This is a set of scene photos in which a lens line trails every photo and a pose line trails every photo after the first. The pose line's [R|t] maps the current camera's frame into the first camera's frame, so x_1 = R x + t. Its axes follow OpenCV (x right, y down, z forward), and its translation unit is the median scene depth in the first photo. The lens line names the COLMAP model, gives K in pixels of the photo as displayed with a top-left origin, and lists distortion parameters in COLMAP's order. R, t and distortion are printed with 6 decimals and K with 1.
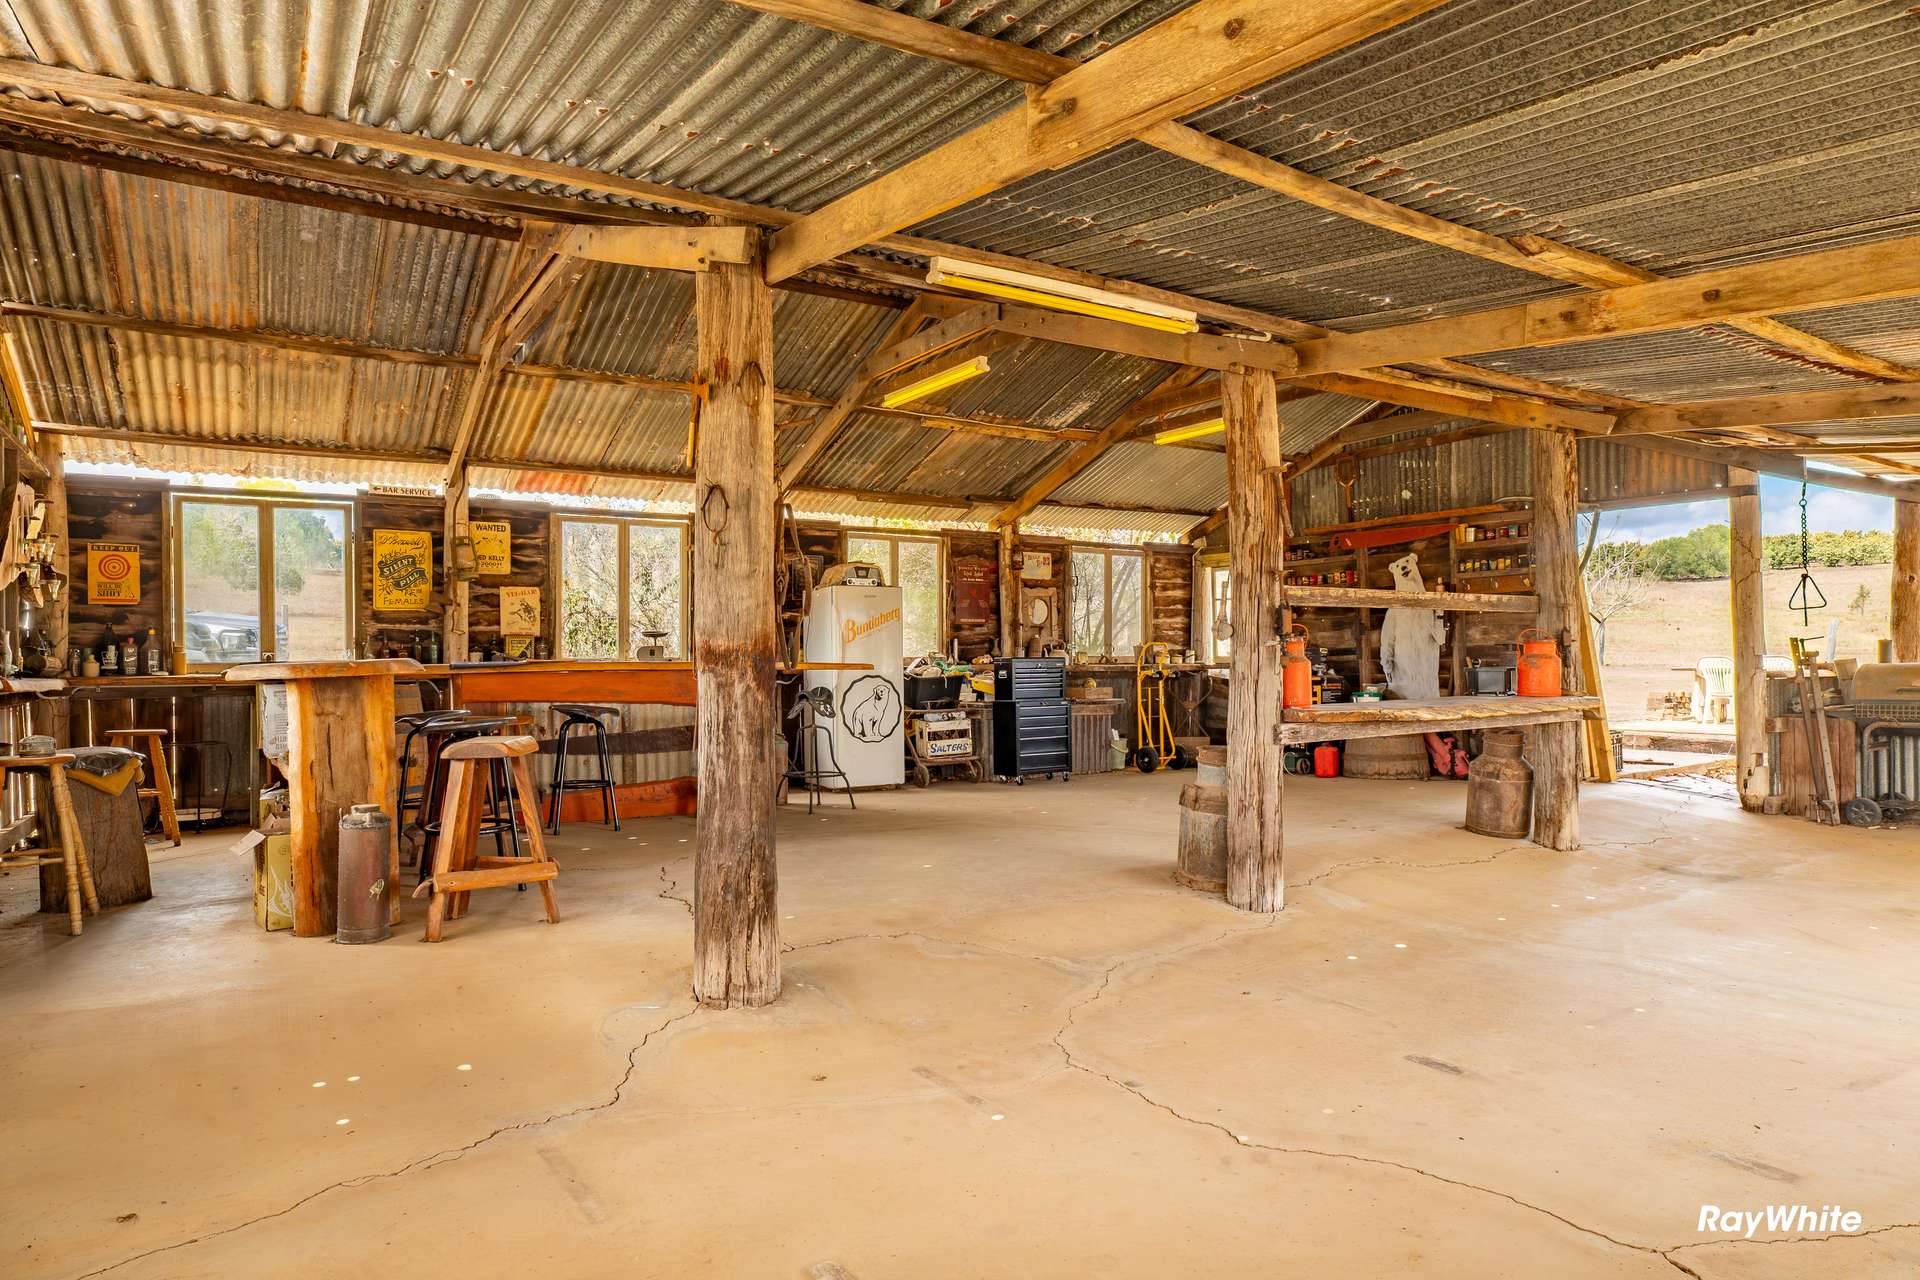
lens RADIAL K [[1118.1, 0, 962.4], [0, 1118.1, 646.3], [0, 0, 1]] dist [-0.005826, 0.001402]
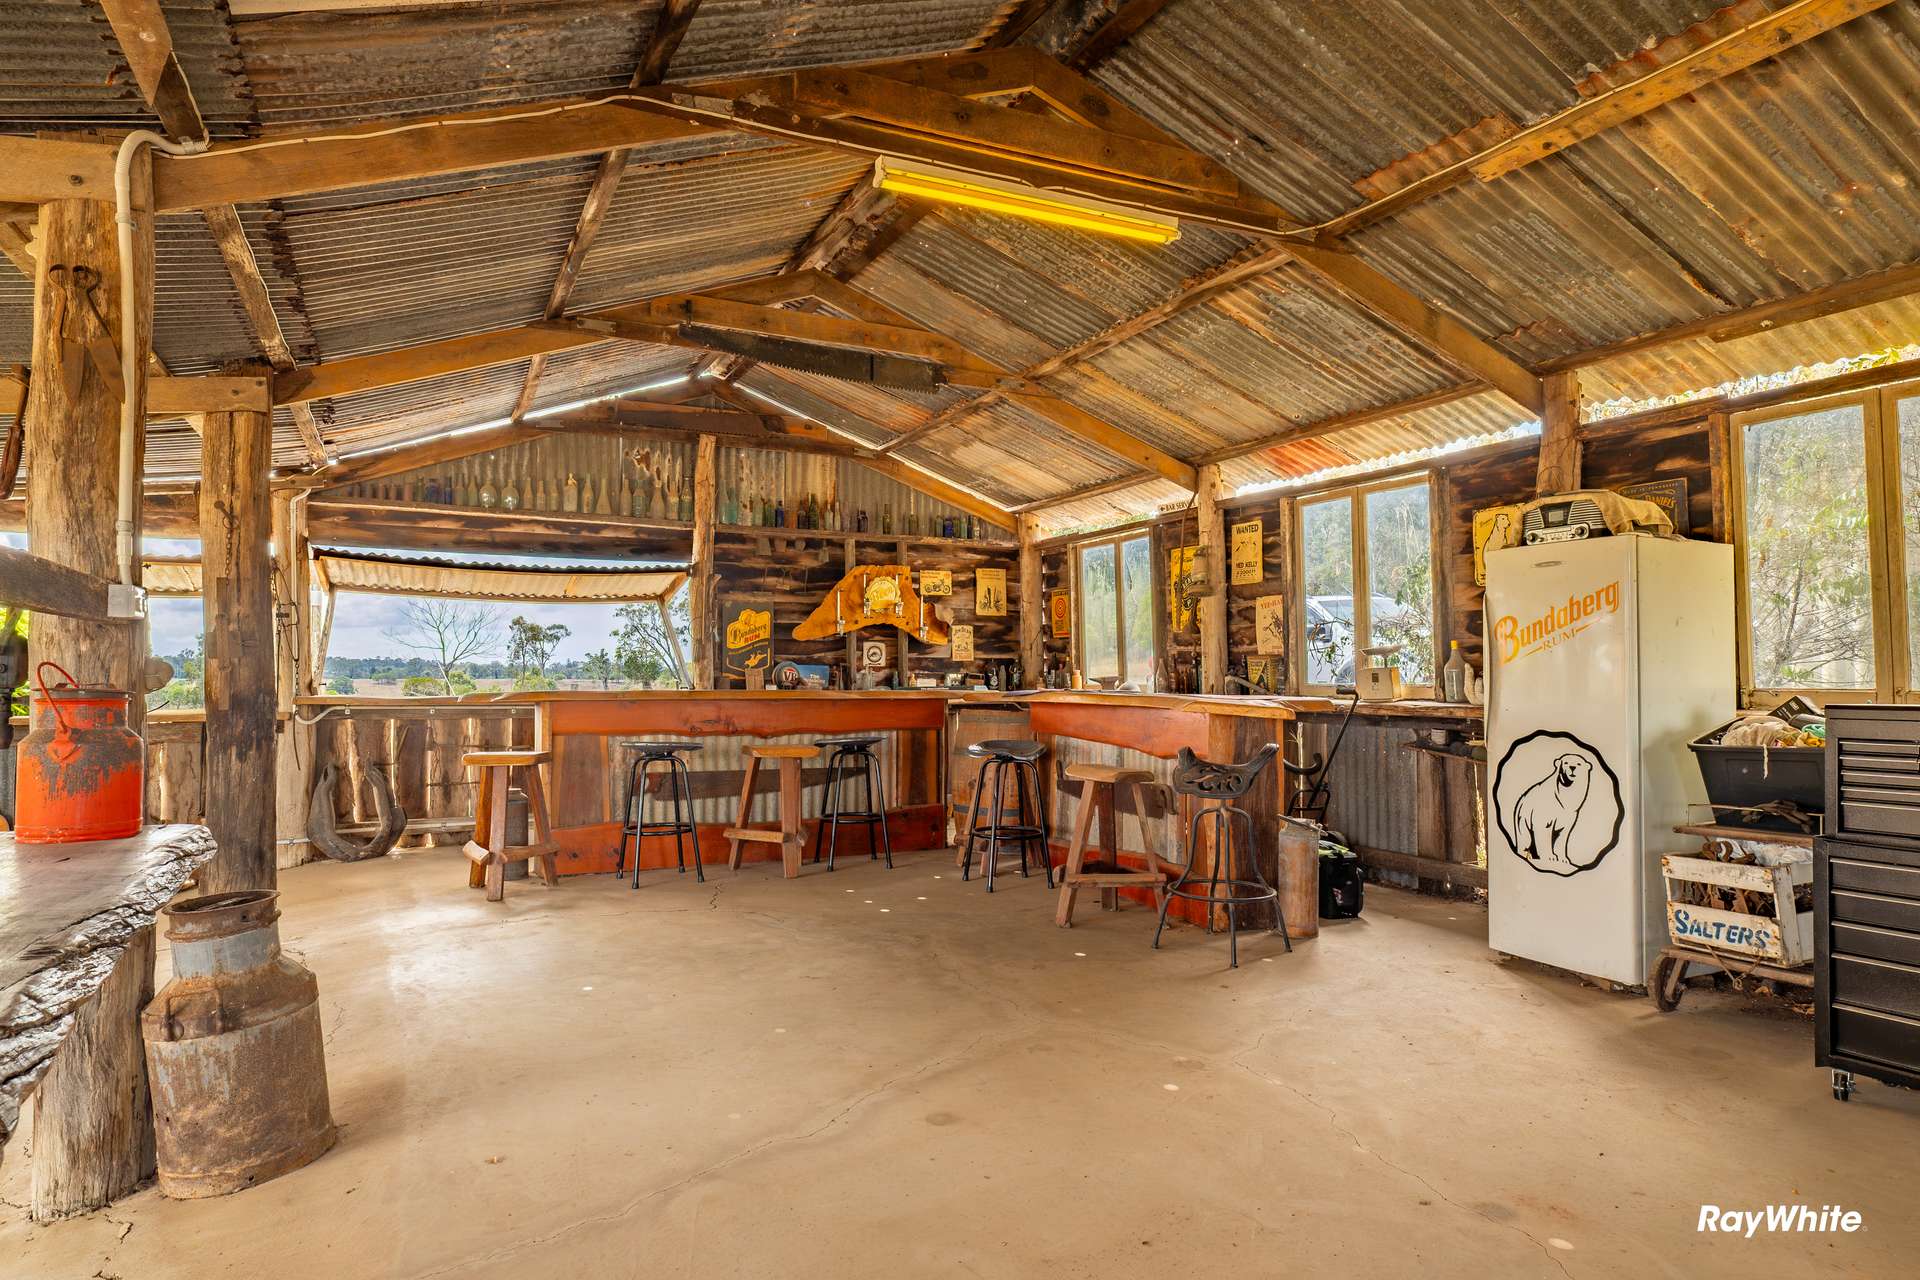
lens RADIAL K [[1118.1, 0, 962.4], [0, 1118.1, 646.3], [0, 0, 1]] dist [-0.005826, 0.001402]
pose [[-0.110933, -0.010871, -0.993768, 0.451368], [0.030167, 0.999443, -0.014300, -0.011391], [0.993370, -0.031566, -0.110543, 0.882507]]
